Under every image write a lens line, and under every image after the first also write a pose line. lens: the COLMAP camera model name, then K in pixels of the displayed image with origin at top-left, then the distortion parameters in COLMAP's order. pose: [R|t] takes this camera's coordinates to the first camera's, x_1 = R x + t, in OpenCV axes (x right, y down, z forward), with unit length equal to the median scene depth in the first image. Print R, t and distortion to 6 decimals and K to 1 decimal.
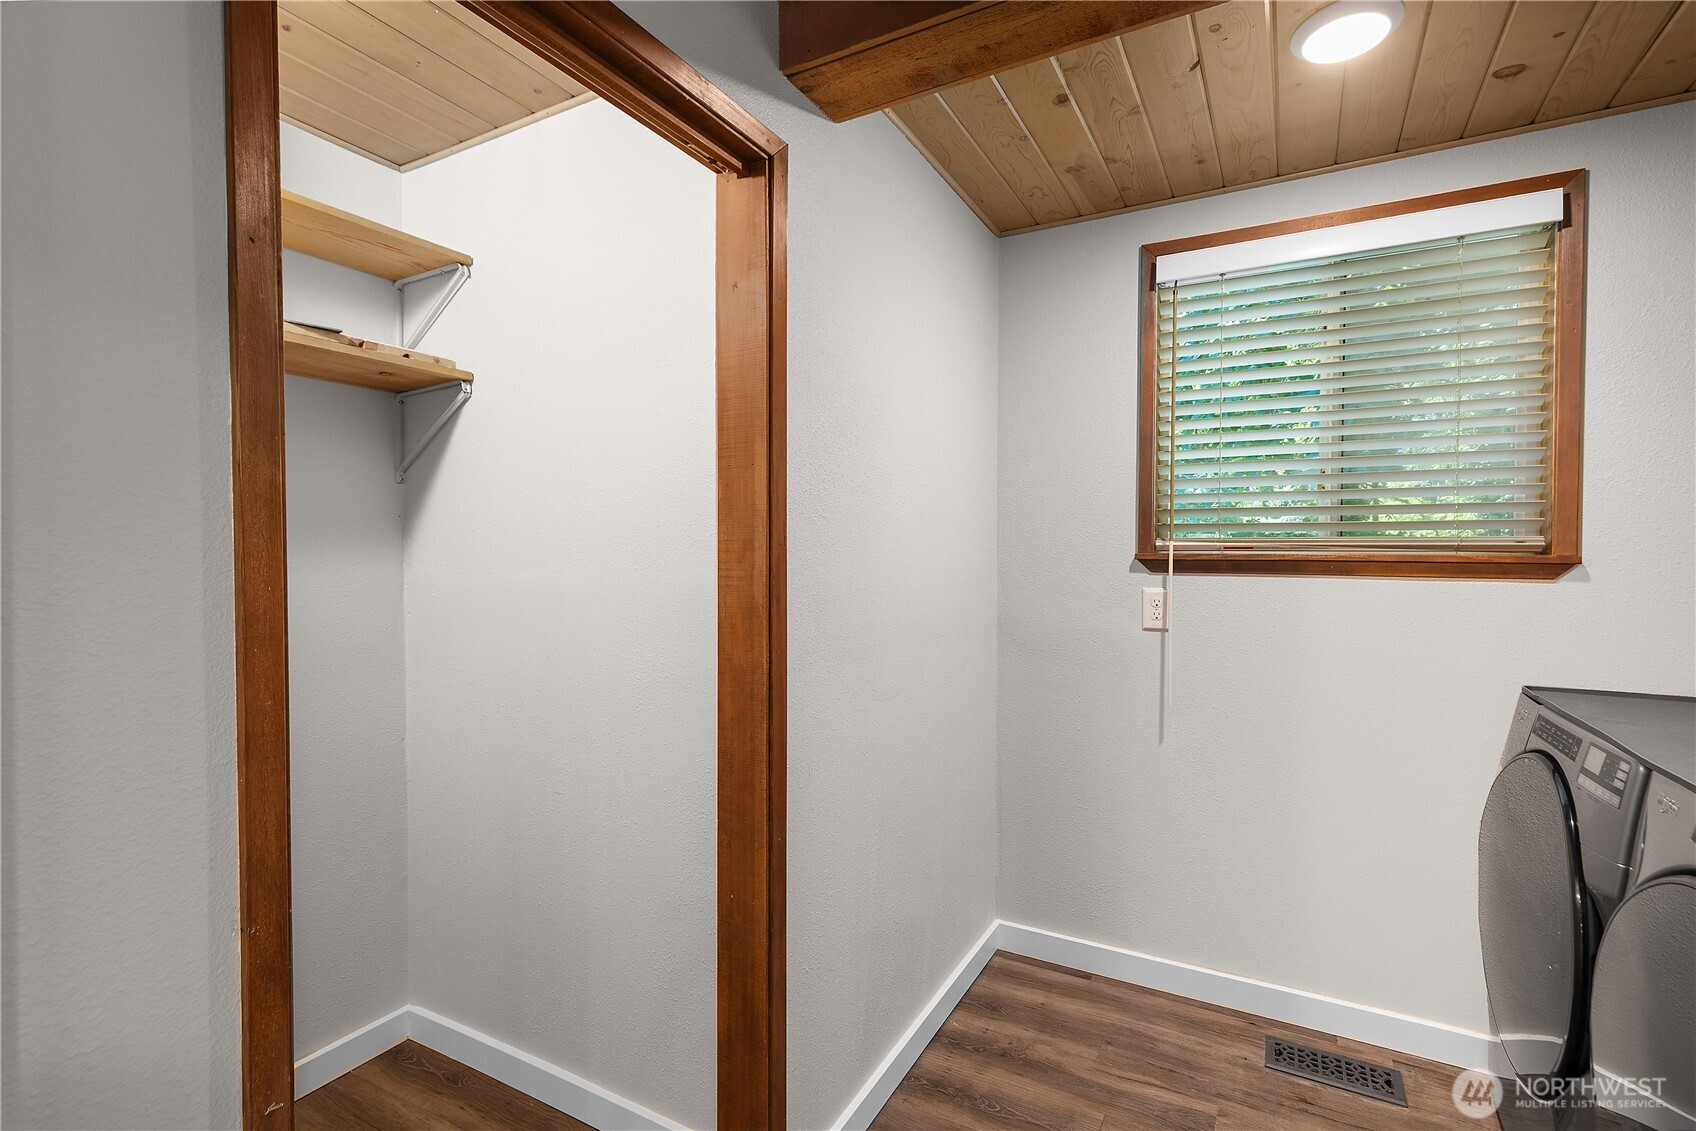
lens RADIAL K [[783.7, 0, 841.4], [0, 783.7, 563.0], [0, 0, 1]] dist [0.005069, 0.000214]
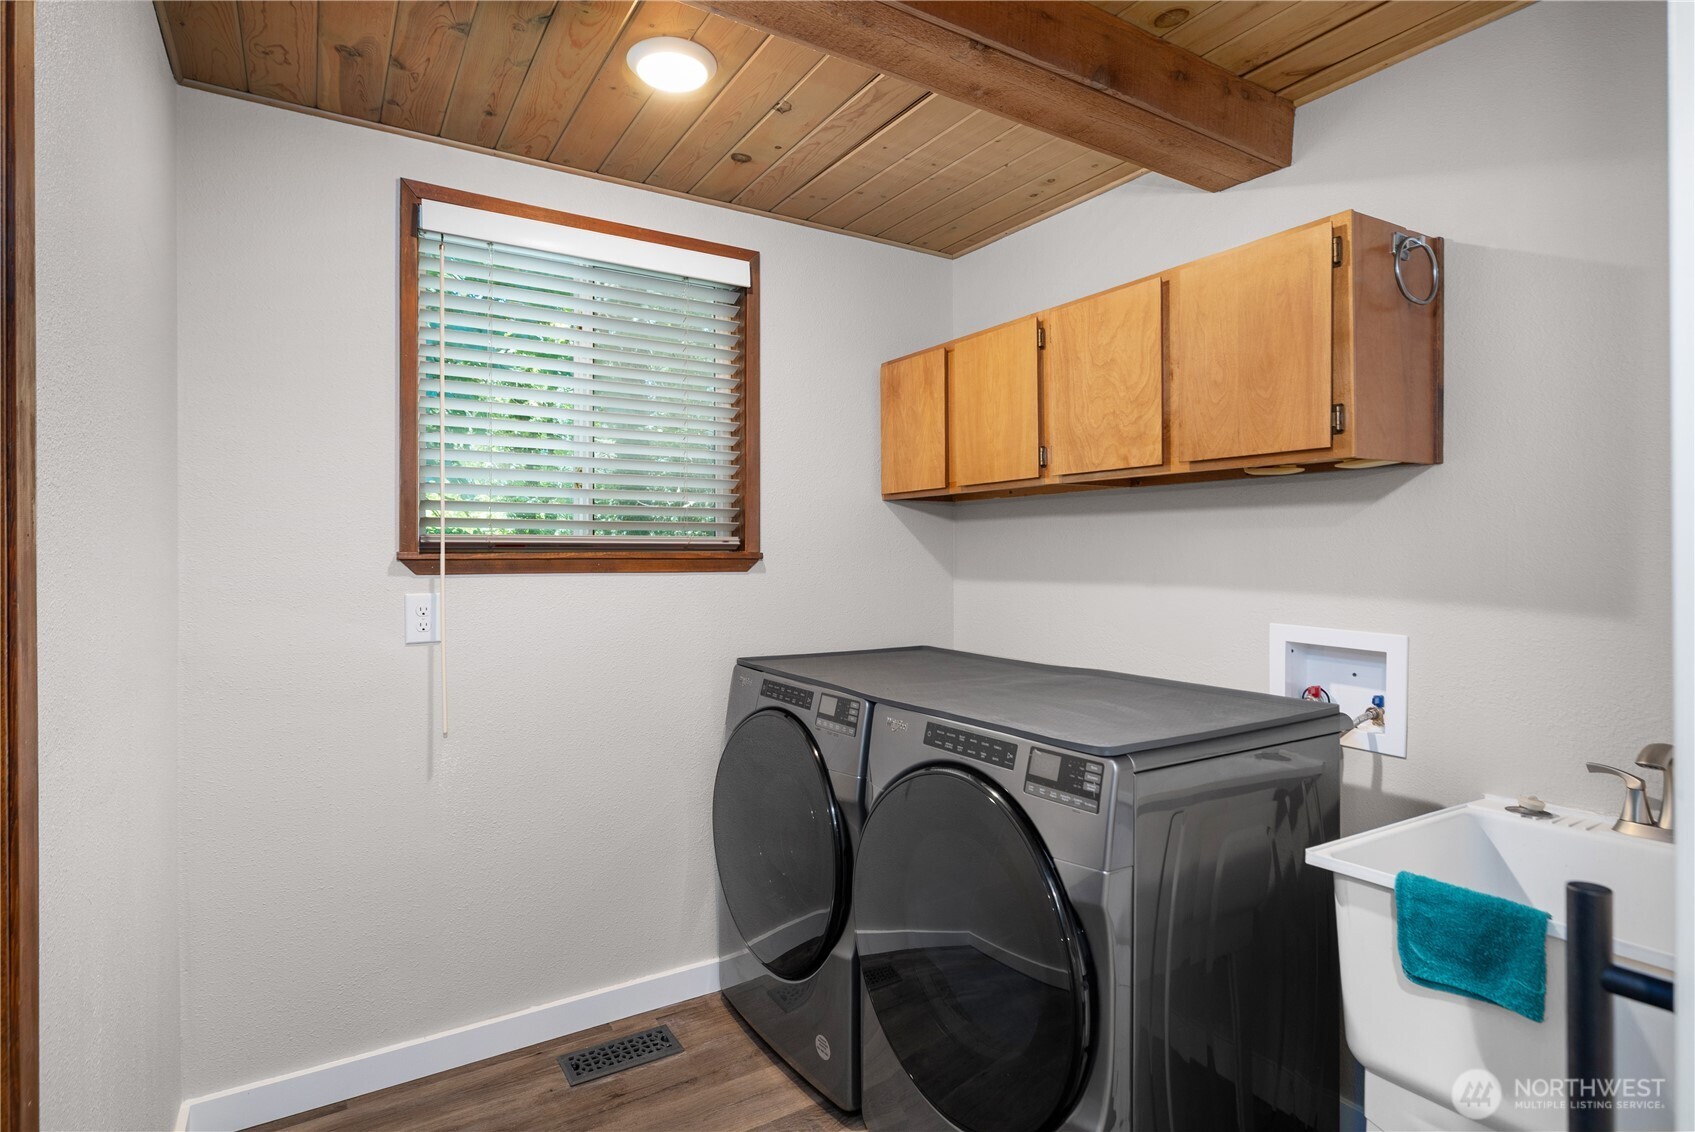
lens RADIAL K [[896.9, 0, 849.5], [0, 896.9, 550.3], [0, 0, 1]] dist [0.006262, 0.001036]
pose [[0.478488, -0.002459, 0.878091, -0.255918], [0.013122, 0.999904, -0.004350, -0.004456], [-0.877996, 0.013603, 0.478474, 0.165173]]
